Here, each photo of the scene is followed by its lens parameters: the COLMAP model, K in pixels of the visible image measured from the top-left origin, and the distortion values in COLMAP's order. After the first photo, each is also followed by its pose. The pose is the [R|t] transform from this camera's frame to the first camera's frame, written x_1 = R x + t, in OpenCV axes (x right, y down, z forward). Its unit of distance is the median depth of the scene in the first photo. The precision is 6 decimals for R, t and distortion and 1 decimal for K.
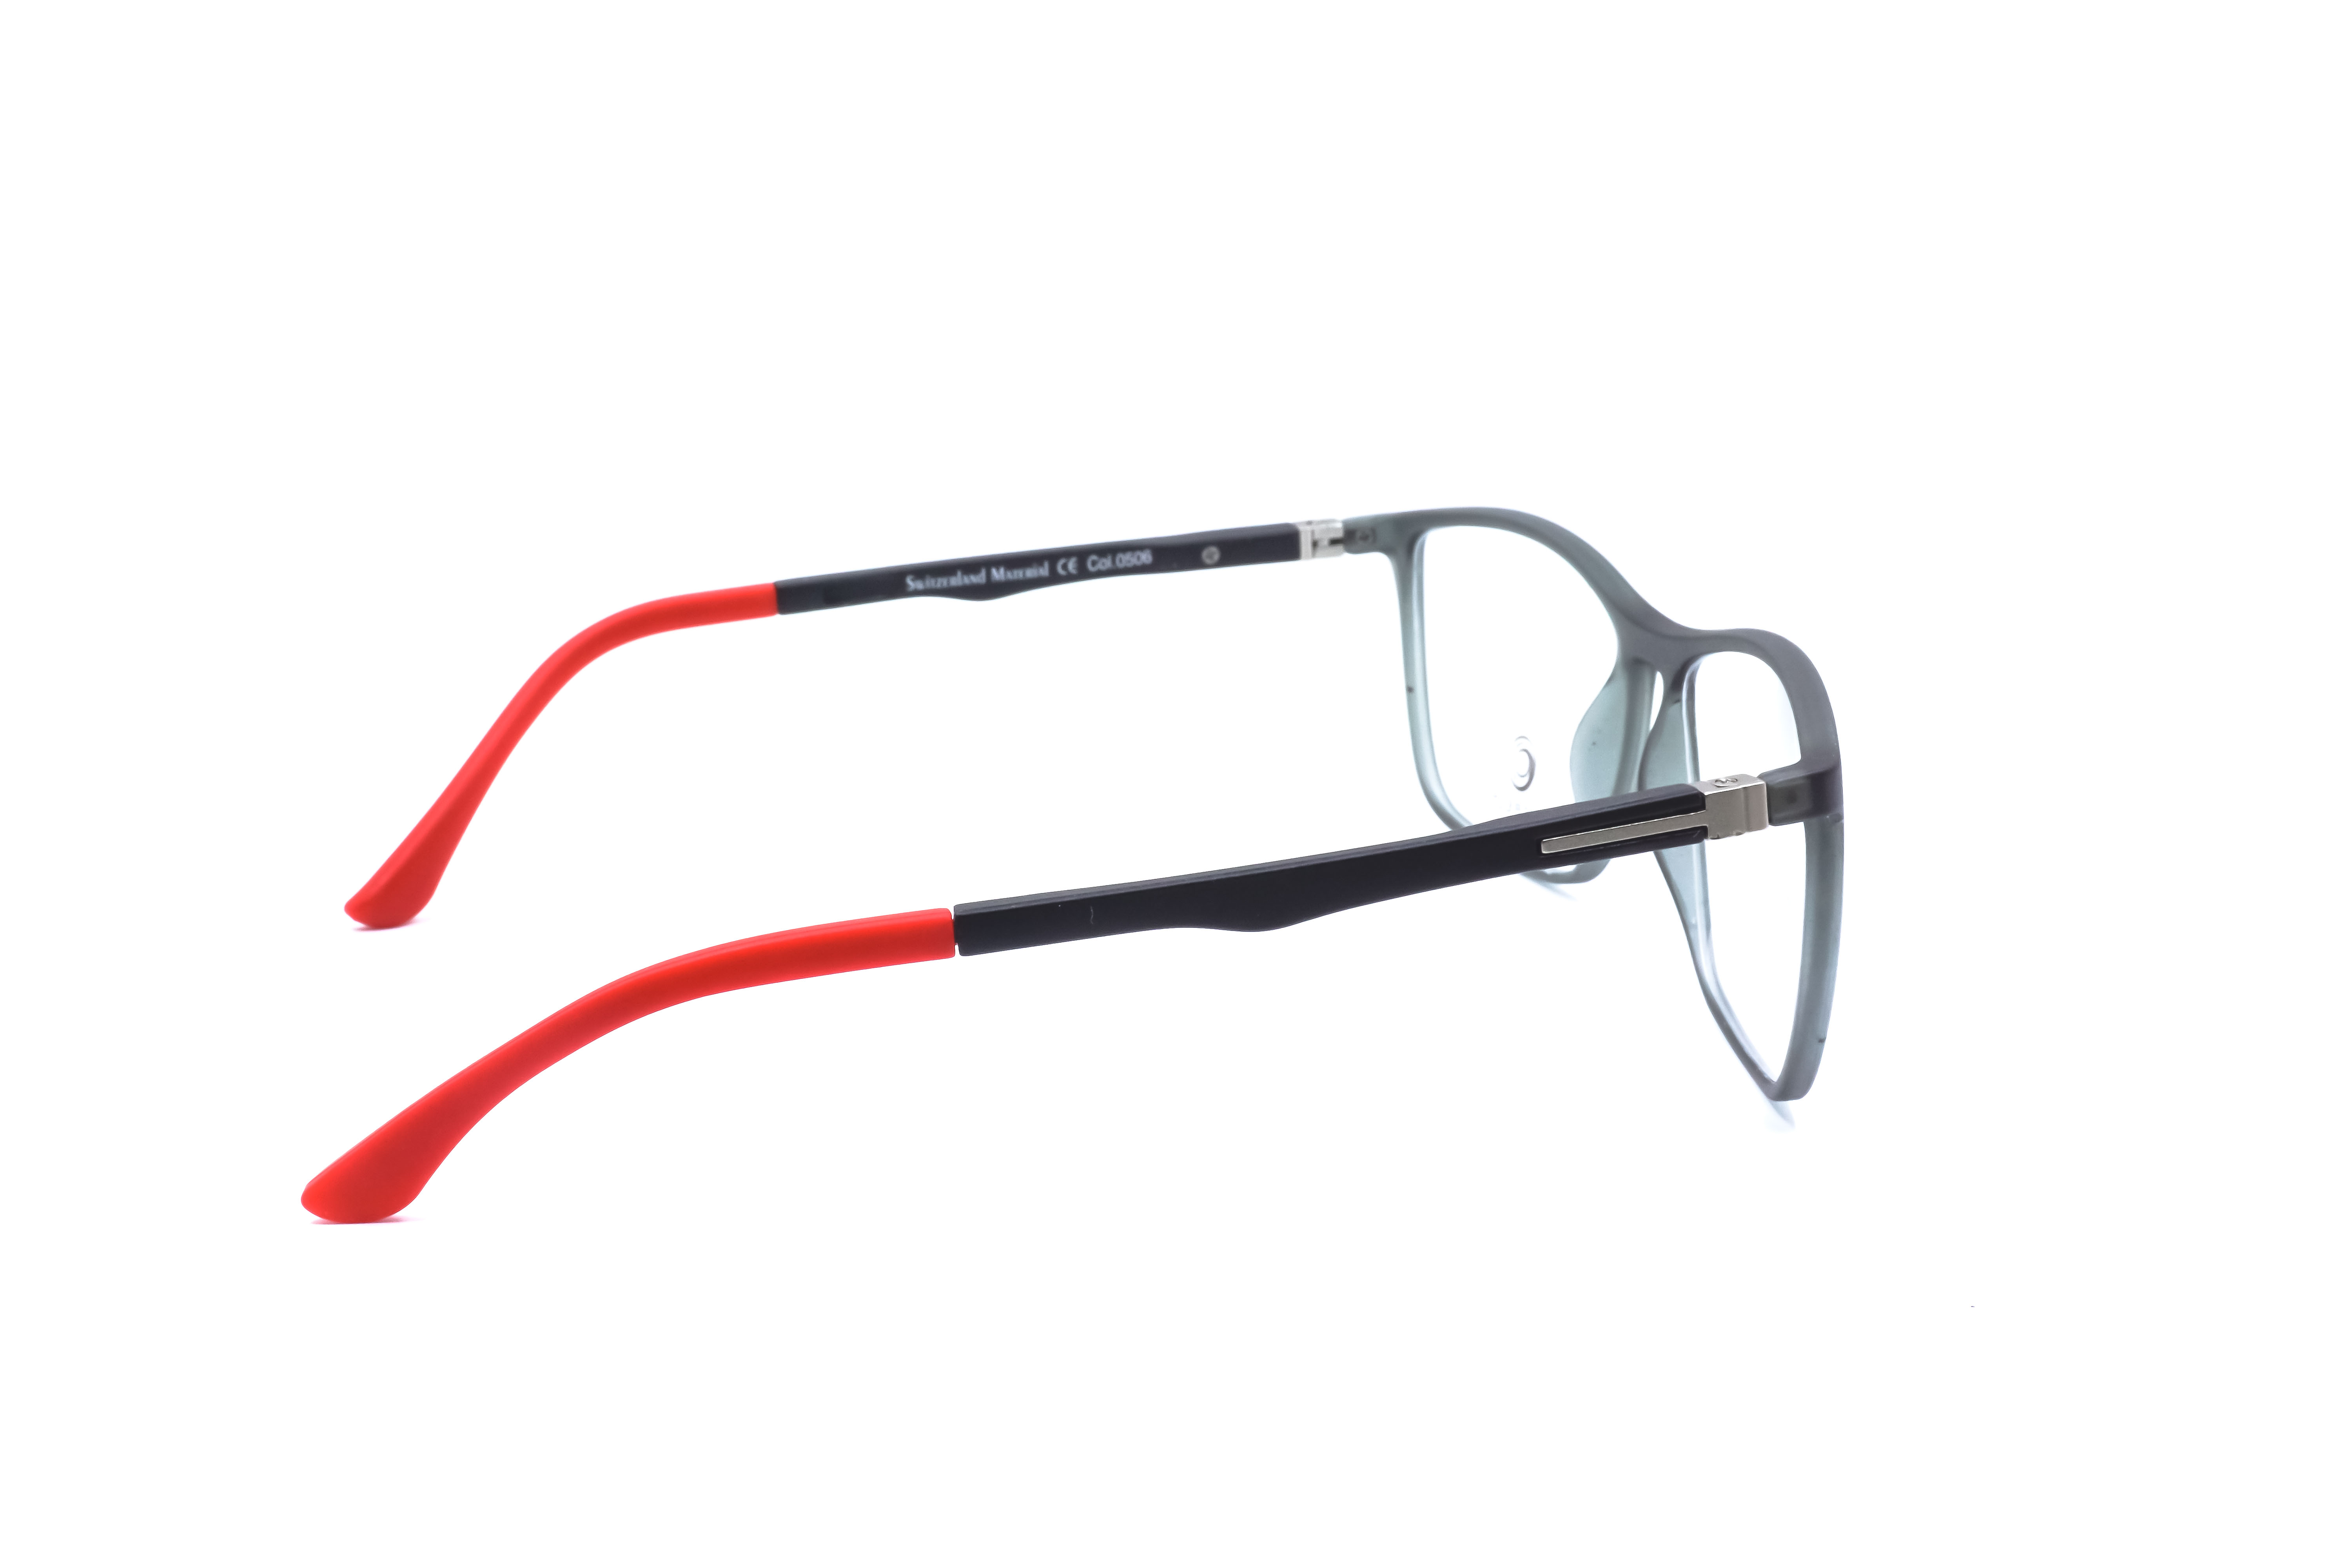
lens RADIAL K [[3366.1, 0, 1176.0], [0, 3366.1, 784.0], [0, 0, 1]] dist [-0.022341, 0.003220]
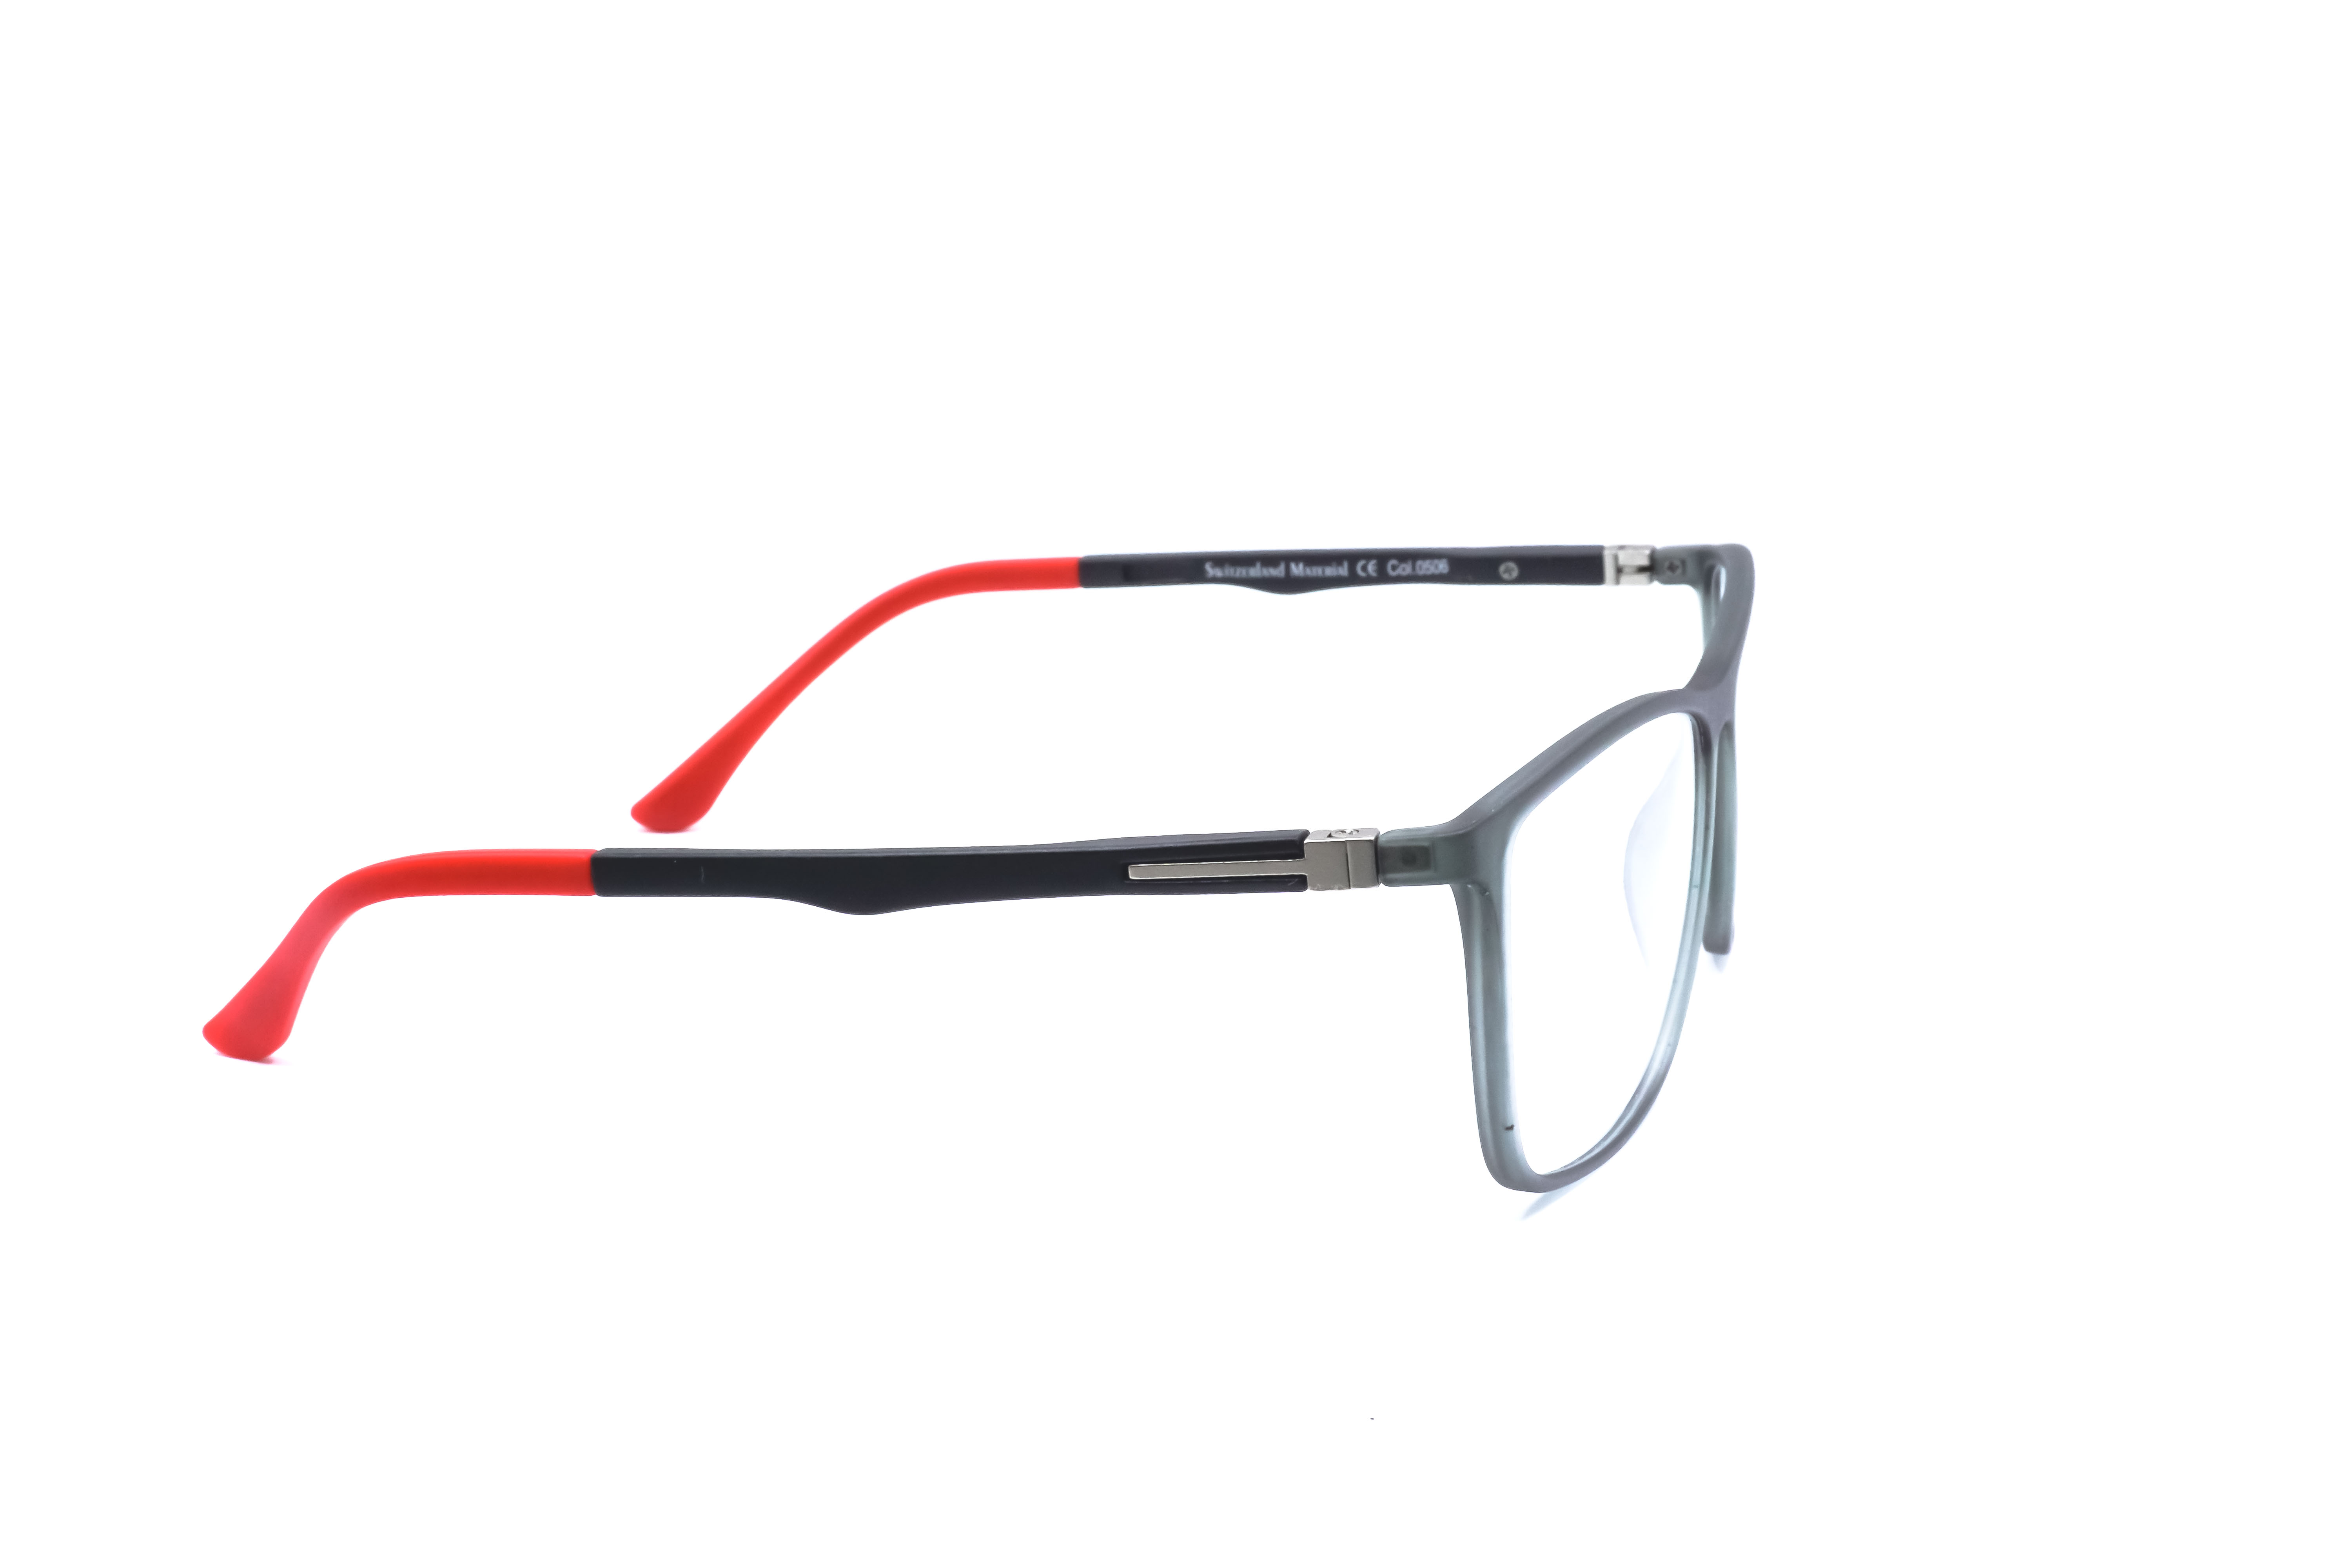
lens RADIAL K [[3366.1, 0, 1176.0], [0, 3366.1, 784.0], [0, 0, 1]] dist [-0.022341, 0.003220]
pose [[0.867095, 0.122035, -0.482963, 0.410779], [-0.119907, 0.992153, 0.035420, -0.029962], [0.483496, 0.027198, 0.874924, 0.102070]]
